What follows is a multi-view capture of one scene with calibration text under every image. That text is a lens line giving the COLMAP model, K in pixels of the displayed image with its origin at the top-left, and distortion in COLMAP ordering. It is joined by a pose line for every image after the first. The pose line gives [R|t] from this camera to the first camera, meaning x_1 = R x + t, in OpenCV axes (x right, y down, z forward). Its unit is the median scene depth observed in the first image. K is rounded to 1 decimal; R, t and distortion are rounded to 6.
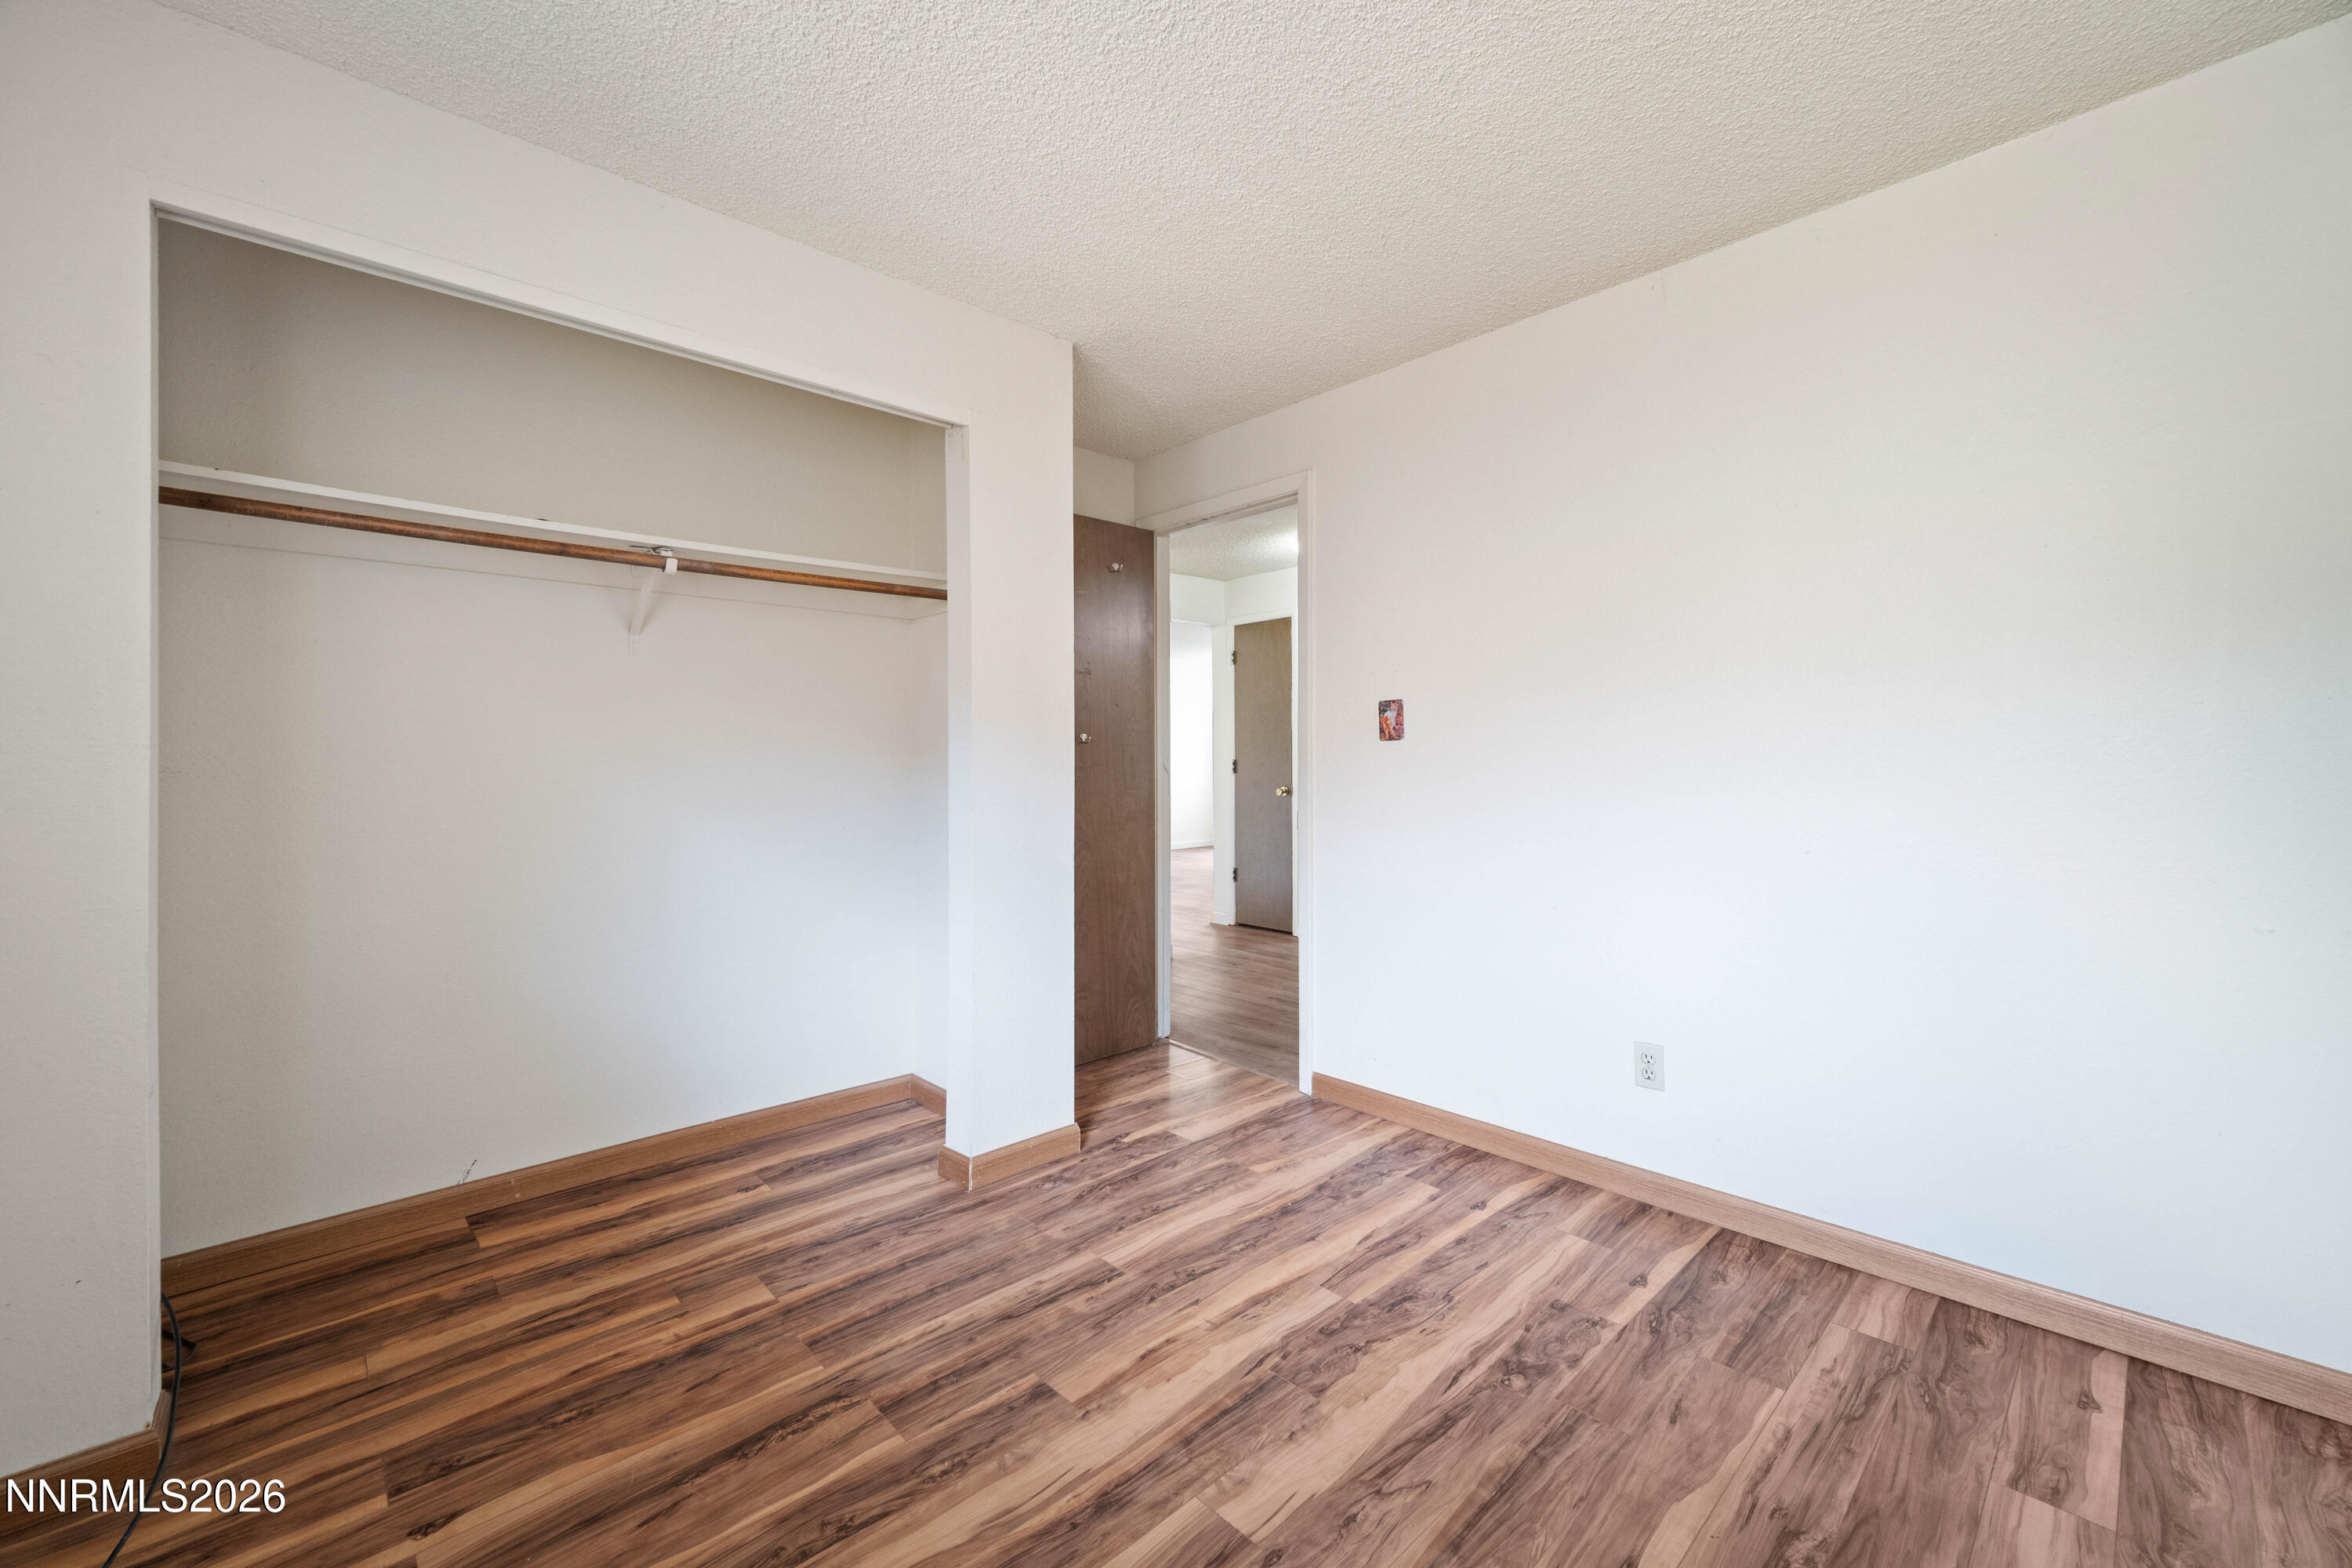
lens RADIAL K [[940.8, 0, 1161.0], [0, 940.8, 767.8], [0, 0, 1]] dist [-0.001504, 0.000044]
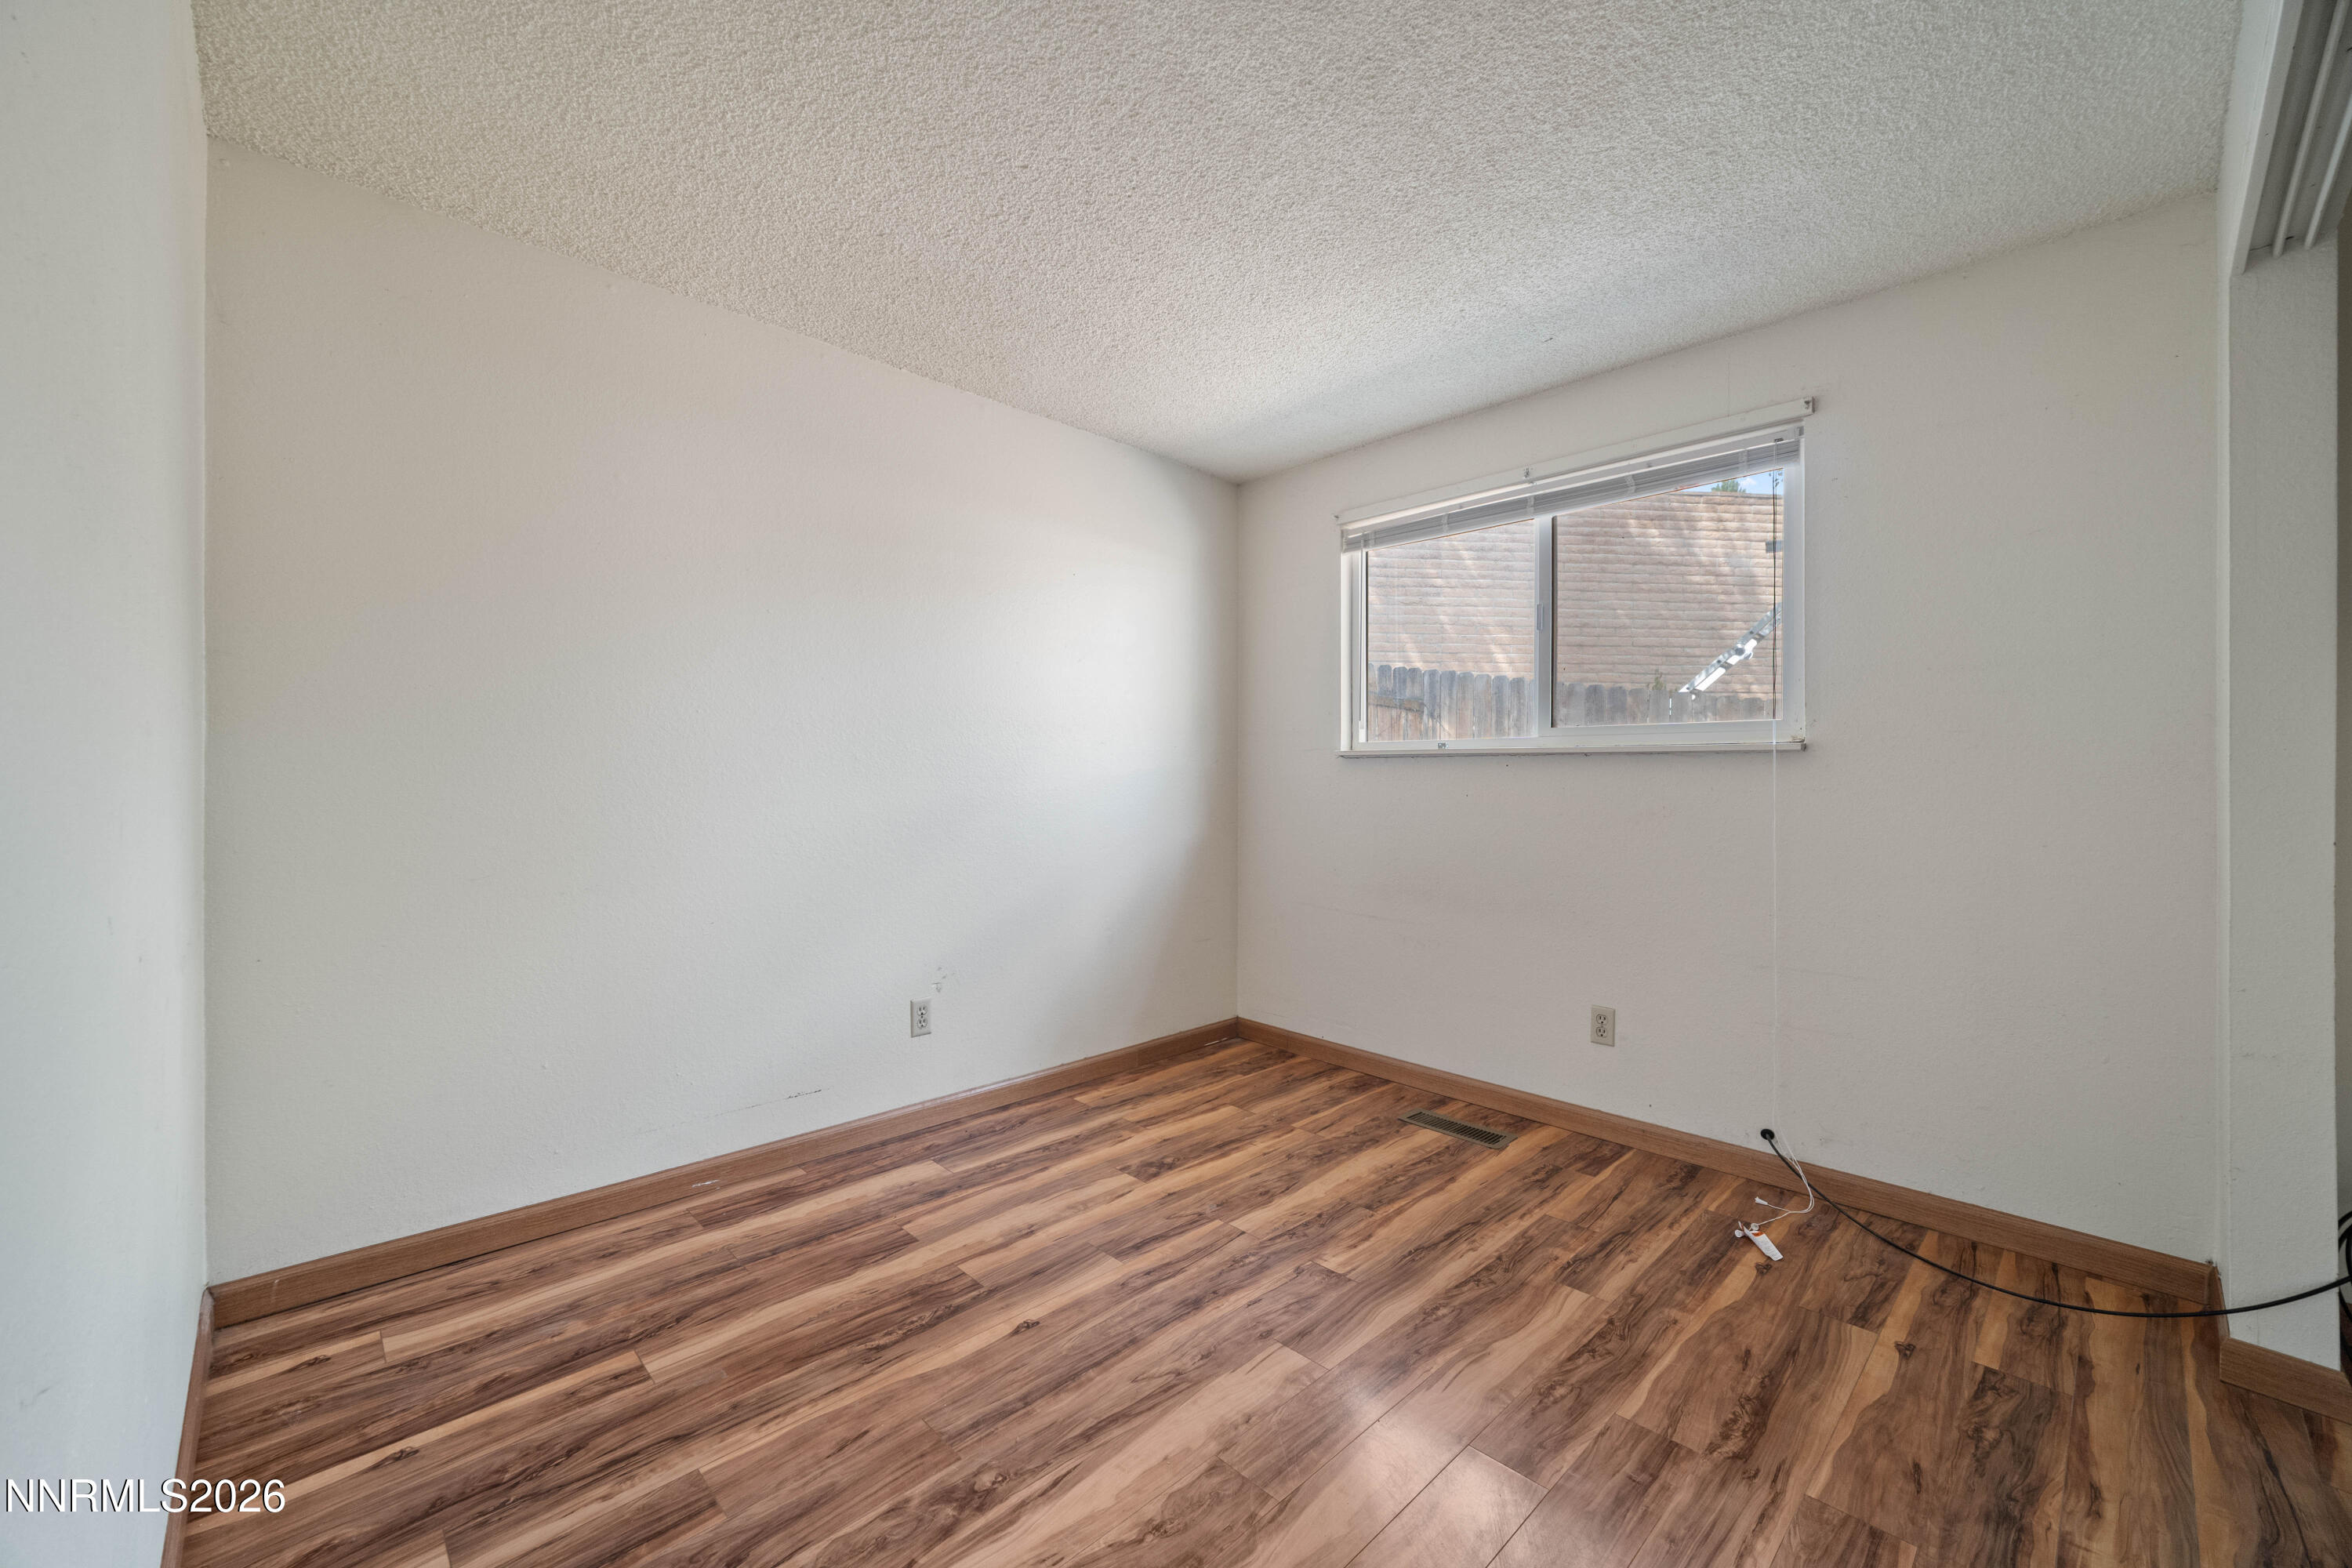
lens RADIAL K [[940.8, 0, 1161.0], [0, 940.8, 767.8], [0, 0, 1]] dist [-0.001504, 0.000044]
pose [[-0.999922, 0.003669, -0.011904, 0.240412], [0.003715, 0.999986, -0.003855, -0.002297], [0.011890, -0.003899, -0.999922, 2.001235]]
